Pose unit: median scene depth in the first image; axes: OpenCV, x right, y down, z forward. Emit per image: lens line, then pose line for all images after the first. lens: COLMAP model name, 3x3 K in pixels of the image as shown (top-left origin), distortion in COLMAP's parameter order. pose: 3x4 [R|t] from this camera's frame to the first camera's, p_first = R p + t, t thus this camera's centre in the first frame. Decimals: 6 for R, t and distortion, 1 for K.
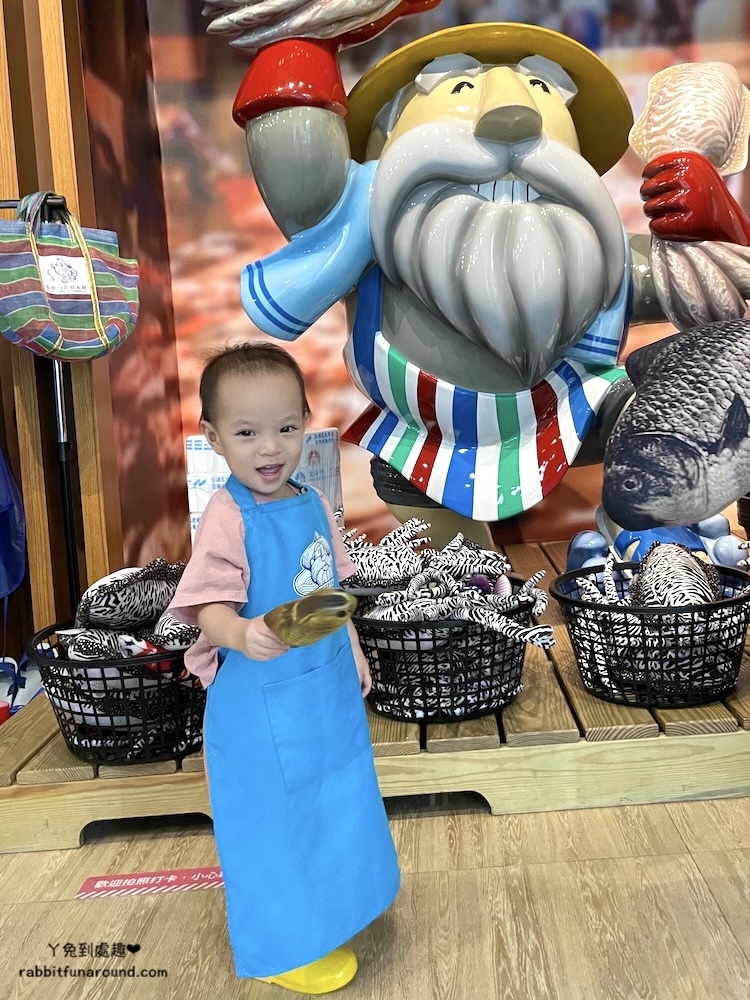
lens RADIAL K [[896.5, 0, 453.6], [0, 896.5, 499.0], [0, 0, 1]] dist [0.103685, -0.162175]
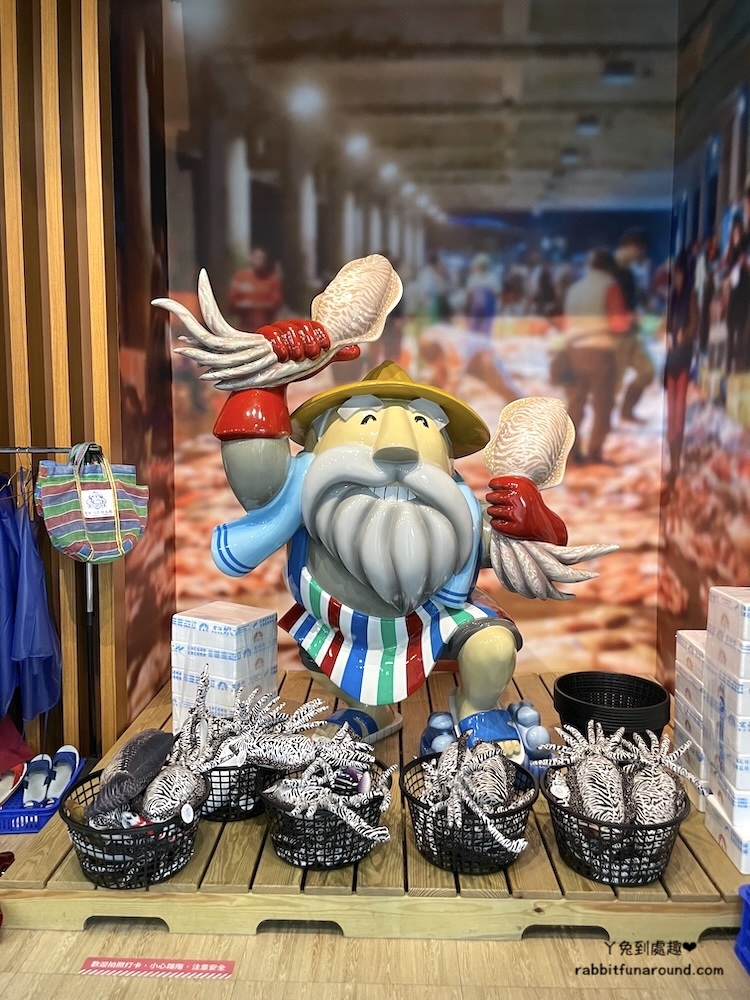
lens RADIAL K [[762.2, 0, 375.0], [0, 762.2, 500.0], [0, 0, 1]] dist [0.074117, -0.101305]
pose [[0.996035, 0.068348, -0.056952, 0.099659], [-0.066233, 0.997071, 0.038246, -0.373599], [0.059400, -0.034322, 0.997644, -0.236544]]
